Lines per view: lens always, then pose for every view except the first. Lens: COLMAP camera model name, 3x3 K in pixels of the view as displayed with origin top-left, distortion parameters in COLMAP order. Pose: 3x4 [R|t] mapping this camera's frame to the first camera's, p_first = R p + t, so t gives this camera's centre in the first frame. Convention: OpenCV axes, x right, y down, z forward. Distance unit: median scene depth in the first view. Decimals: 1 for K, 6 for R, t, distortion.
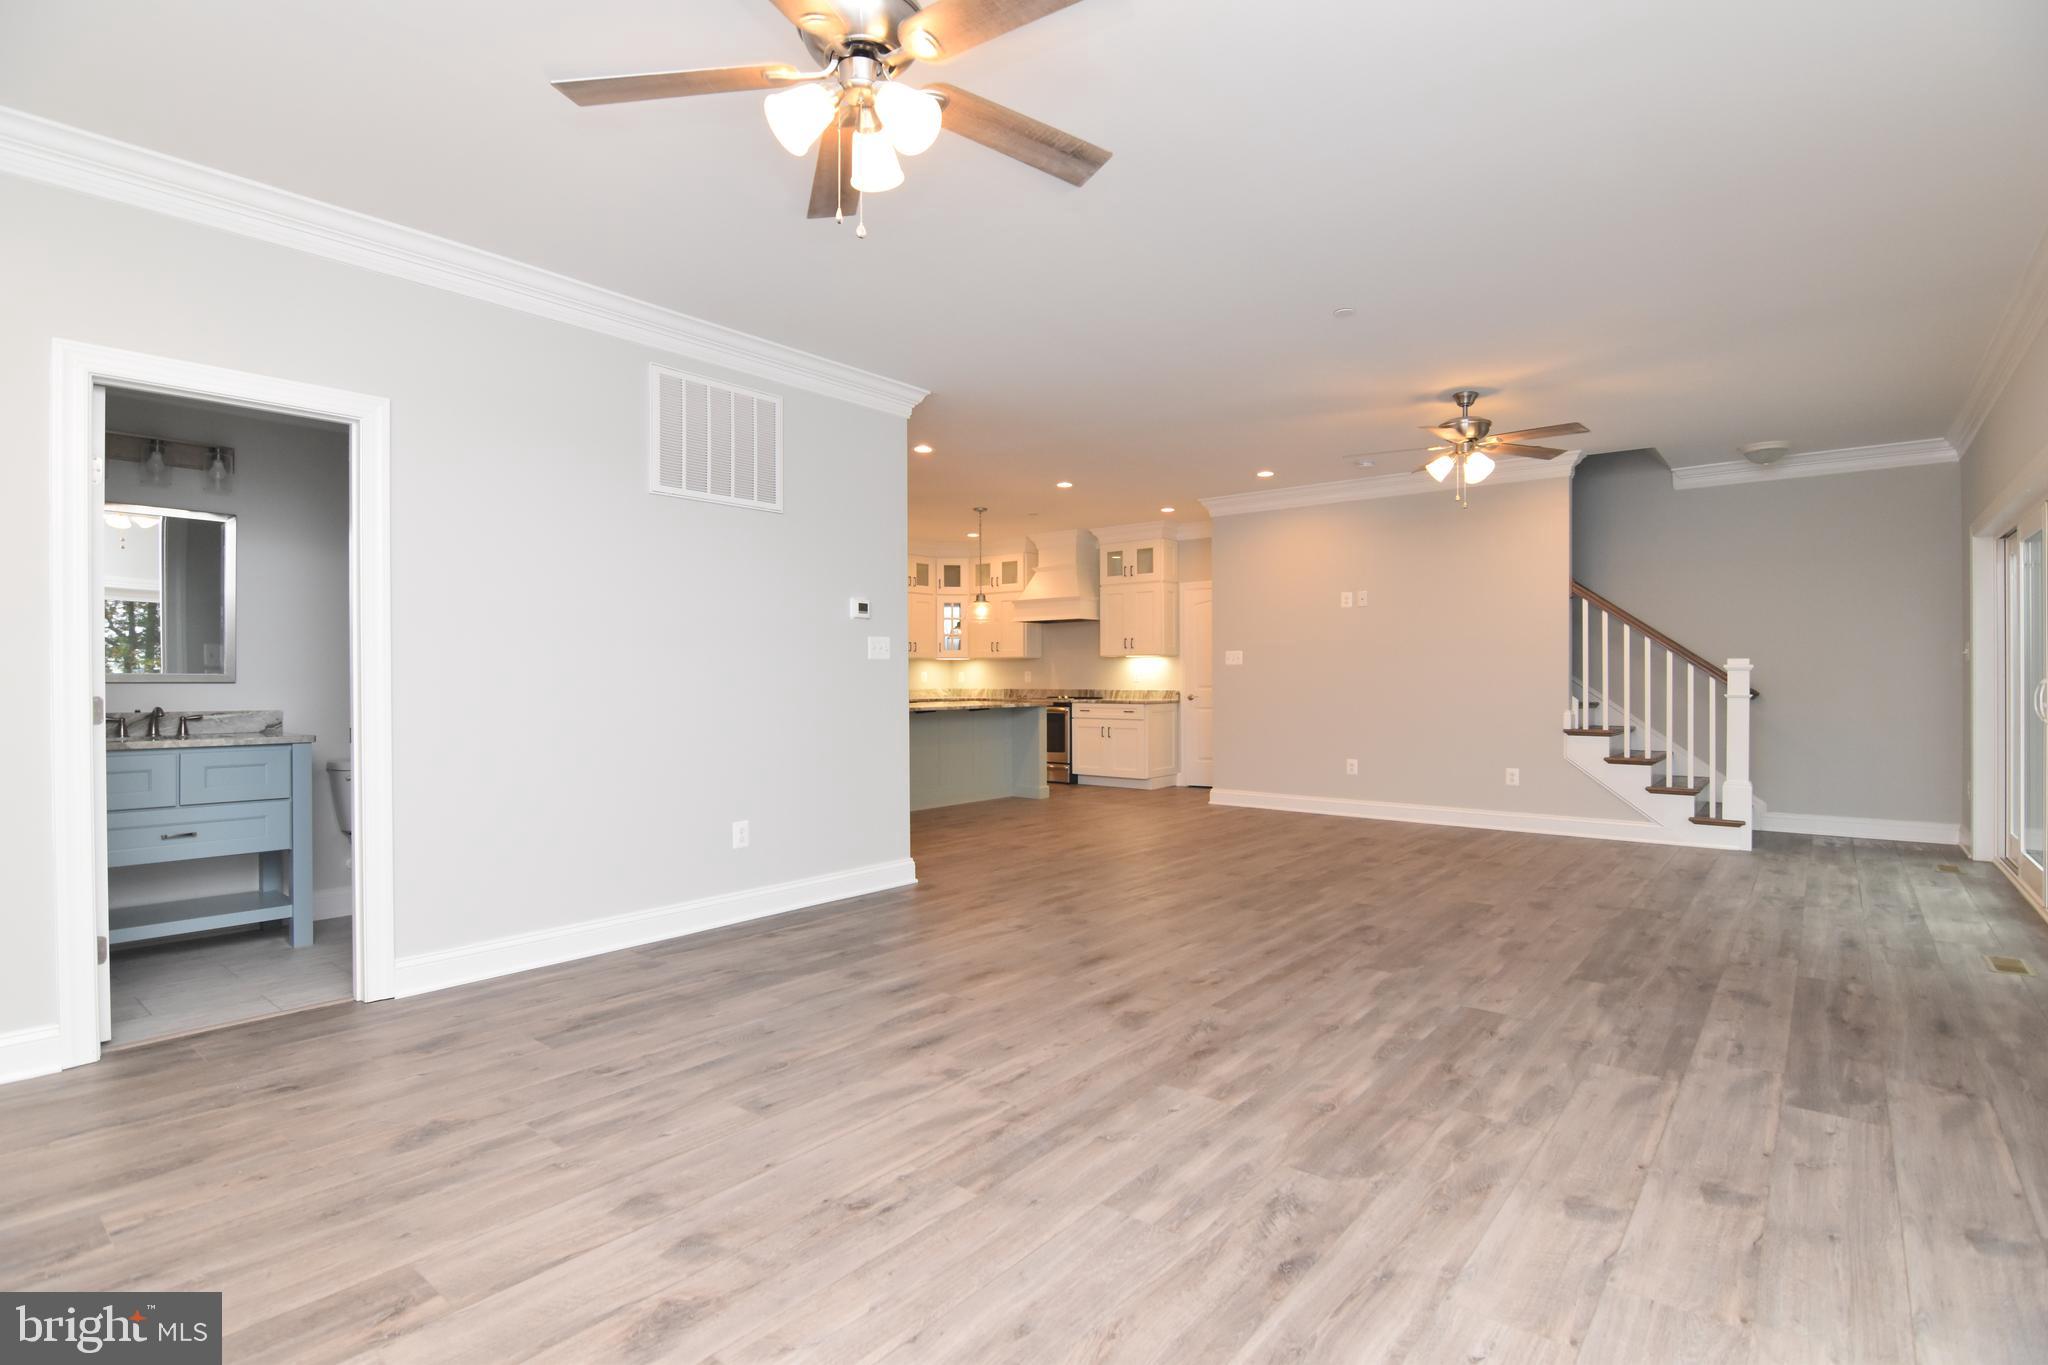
lens RADIAL K [[991.3, 0, 1030.9], [0, 991.3, 680.4], [0, 0, 1]] dist [-0.010193, -0.006834]
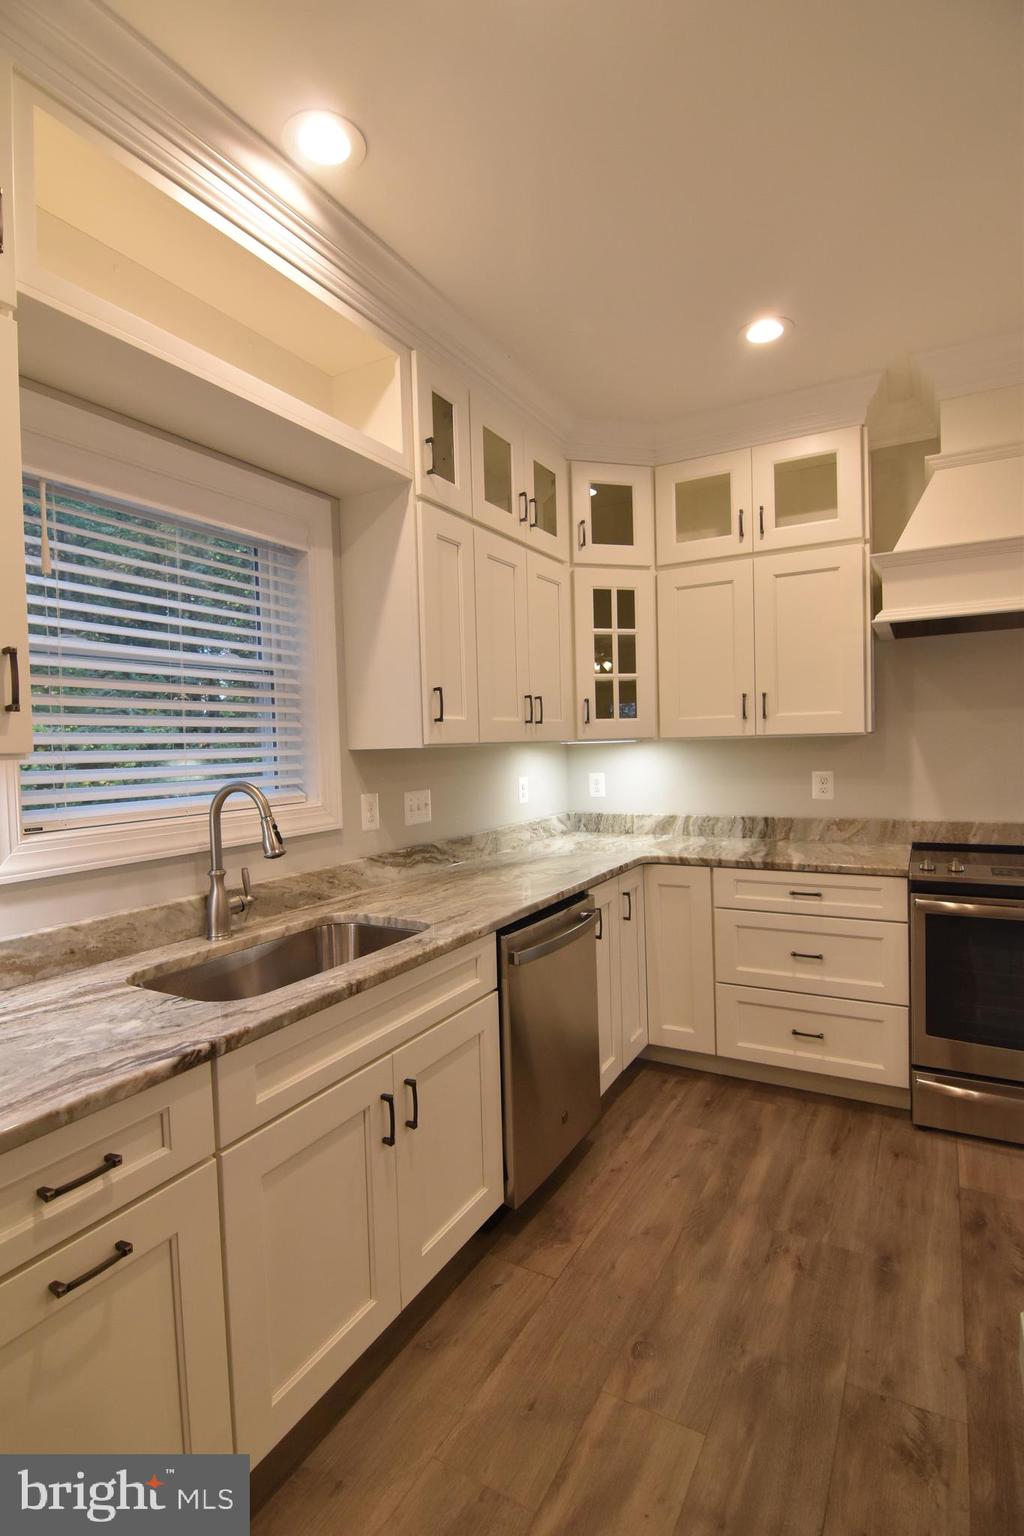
lens RADIAL K [[743.5, 0, 509.7], [0, 743.5, 761.5], [0, 0, 1]] dist [-0.010193, -0.006834]
pose [[0.986065, -0.029322, 0.163754, -0.189304], [0.026087, 0.999420, 0.021870, -0.025197], [-0.164300, -0.017294, 0.986259, 0.850848]]
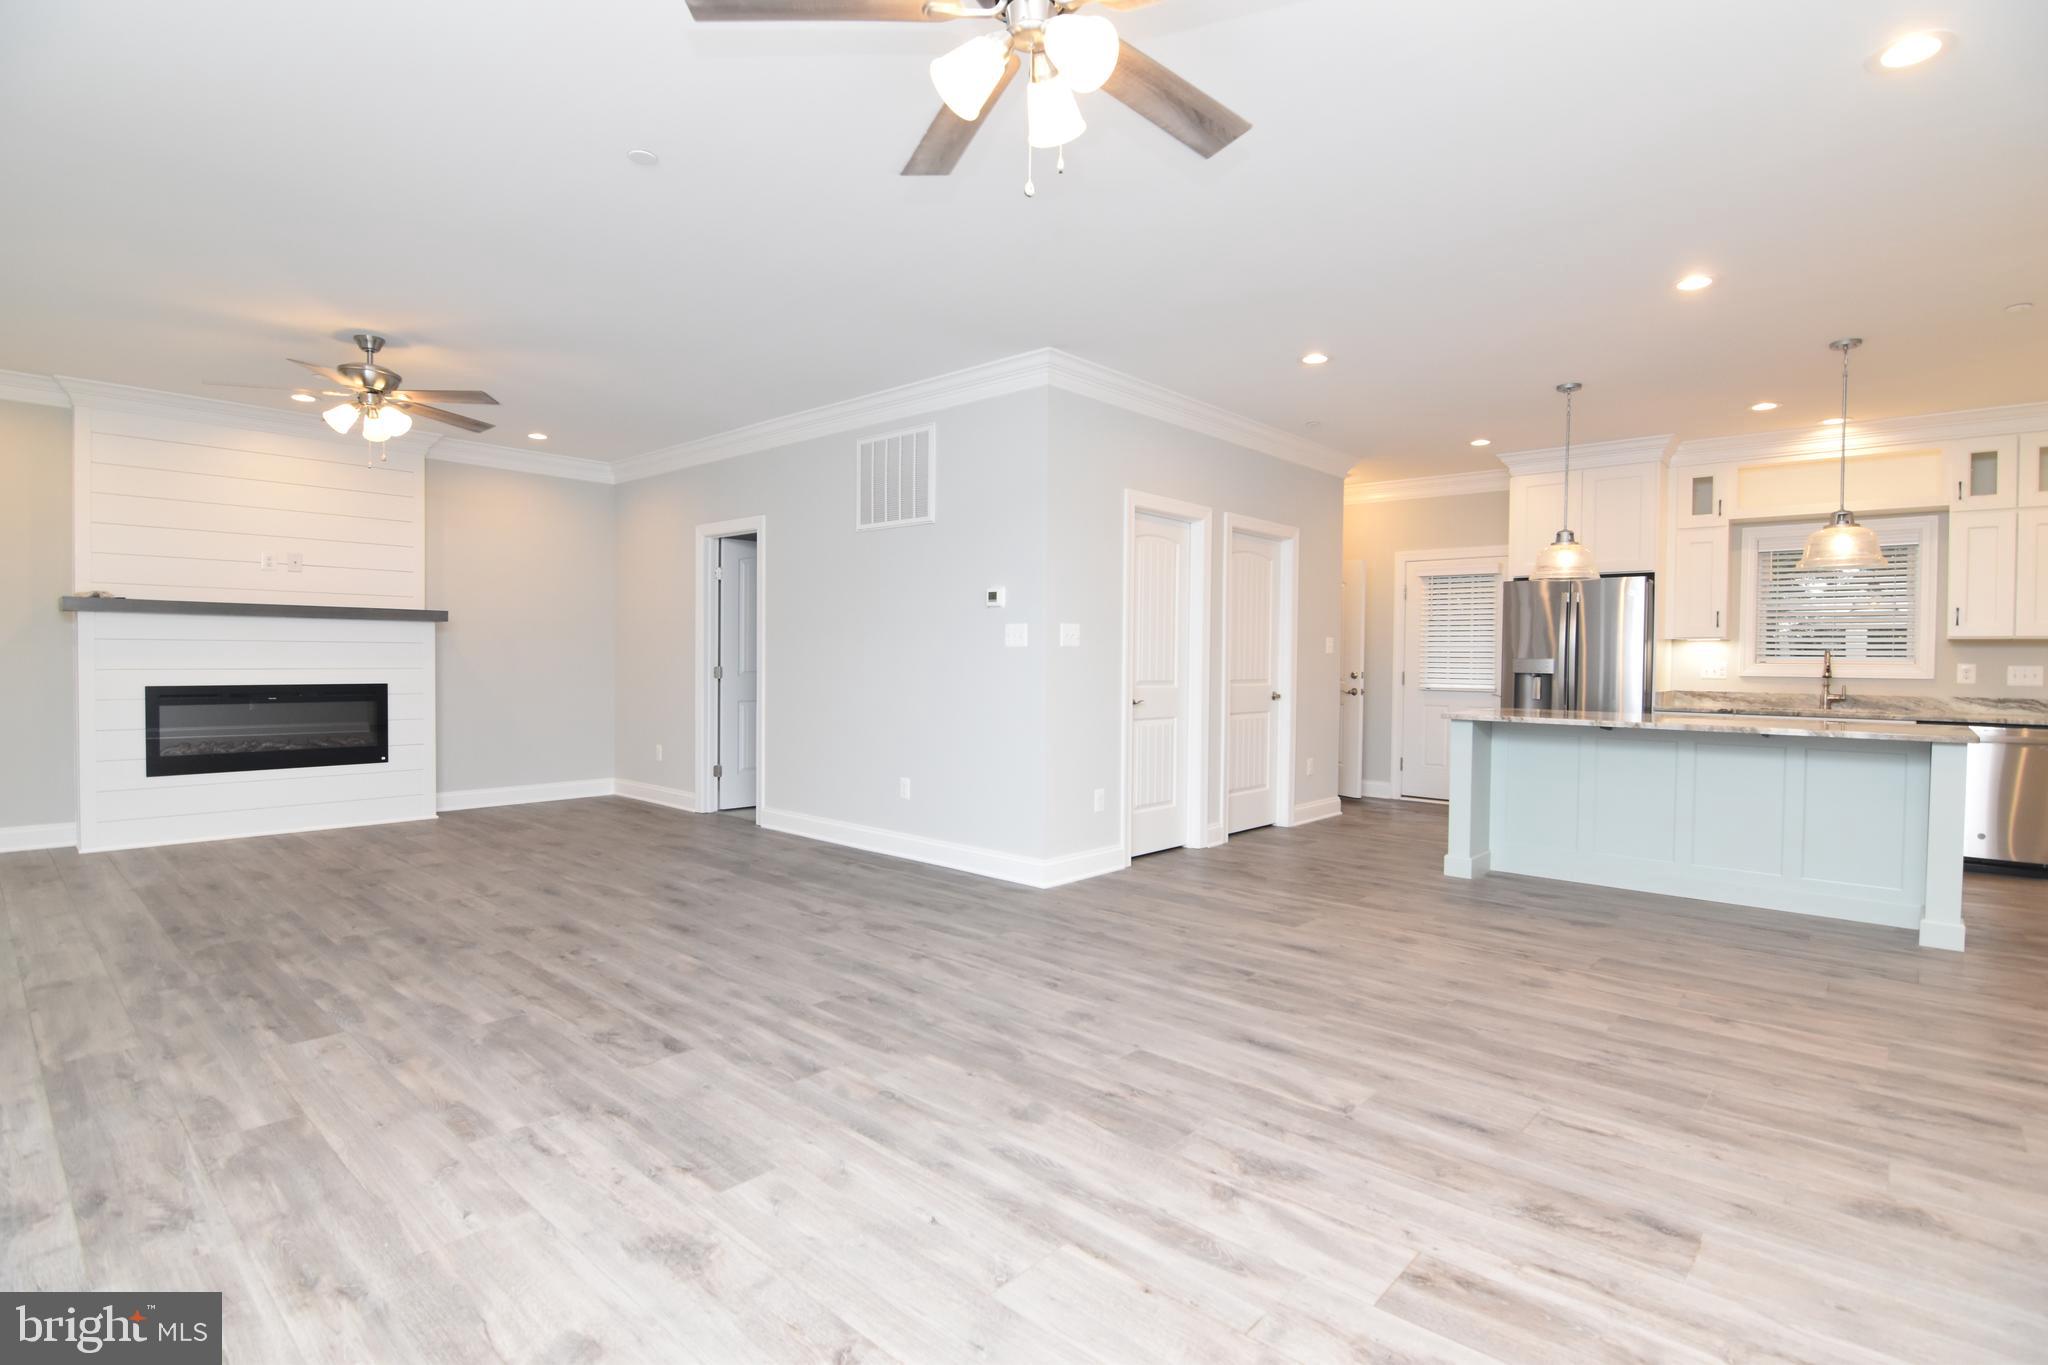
lens RADIAL K [[991.3, 0, 1029.5], [0, 991.3, 681.7], [0, 0, 1]] dist [-0.010193, -0.006834]
pose [[-0.049199, 0.025306, -0.998468, 0.431756], [-0.014418, 0.999557, 0.026044, -0.006579], [0.998685, 0.015677, -0.048812, 0.556323]]
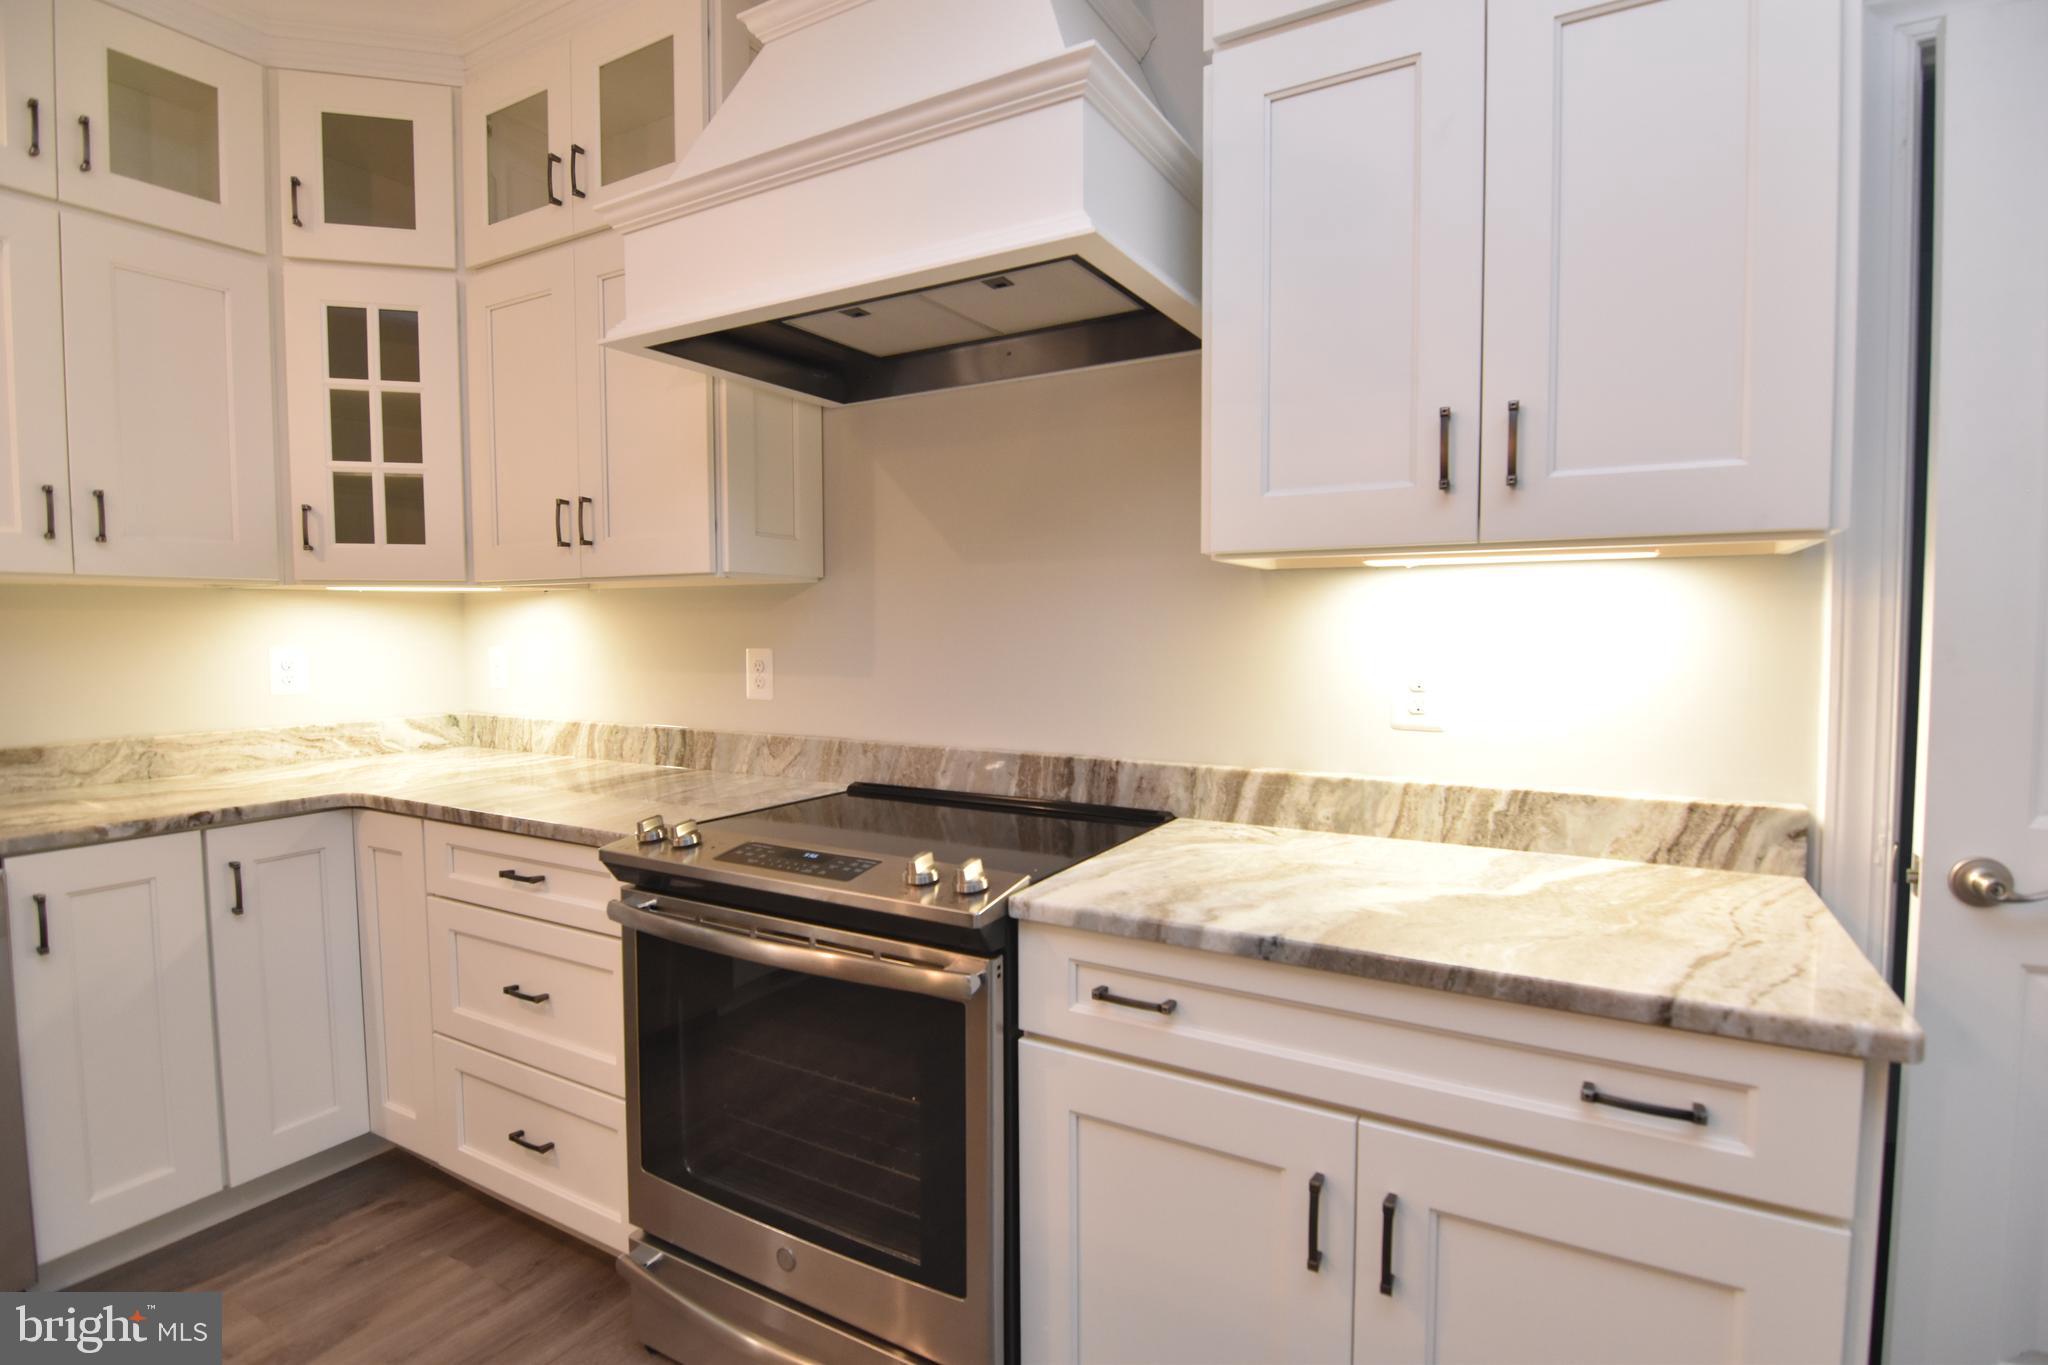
lens RADIAL K [[991.3, 0, 1030.8], [0, 991.3, 679.7], [0, 0, 1]] dist [-0.010193, -0.006834]
pose [[0.987670, -0.009956, 0.156233, 0.023991], [0.002022, 0.998704, 0.050860, -0.014961], [-0.156537, -0.049917, 0.986410, 0.900953]]
